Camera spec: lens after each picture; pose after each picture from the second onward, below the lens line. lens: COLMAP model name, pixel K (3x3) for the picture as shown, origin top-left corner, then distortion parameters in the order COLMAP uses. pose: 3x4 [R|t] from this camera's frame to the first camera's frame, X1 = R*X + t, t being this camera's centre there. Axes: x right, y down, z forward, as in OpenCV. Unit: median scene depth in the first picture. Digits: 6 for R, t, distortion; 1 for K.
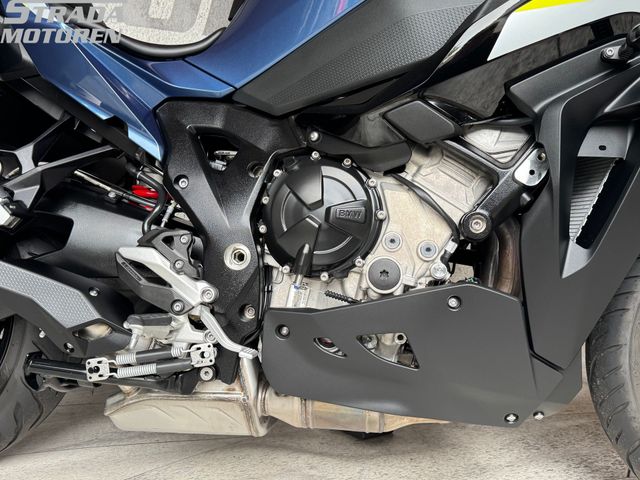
lens RADIAL K [[571.5, 0, 320.0], [0, 571.5, 240.0], [0, 0, 1]] dist [0.162764, -0.367937]
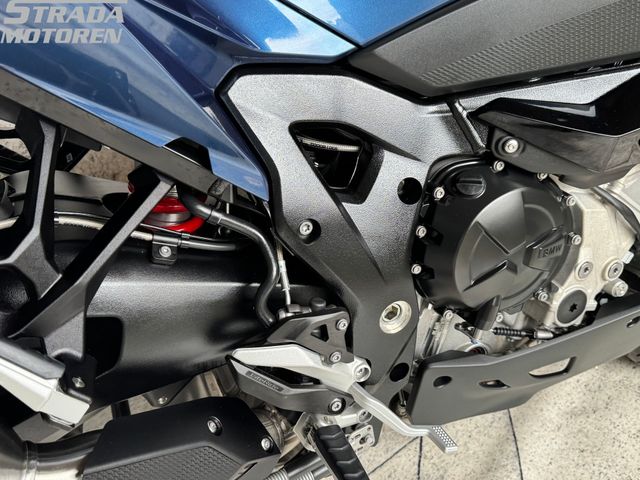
lens RADIAL K [[571.5, 0, 320.0], [0, 571.5, 240.0], [0, 0, 1]] dist [0.162764, -0.367937]
pose [[0.870586, -0.229606, 0.435157, -0.511623], [-0.007035, 0.878537, 0.477623, -0.395339], [-0.491966, -0.418873, 0.763226, 0.527818]]
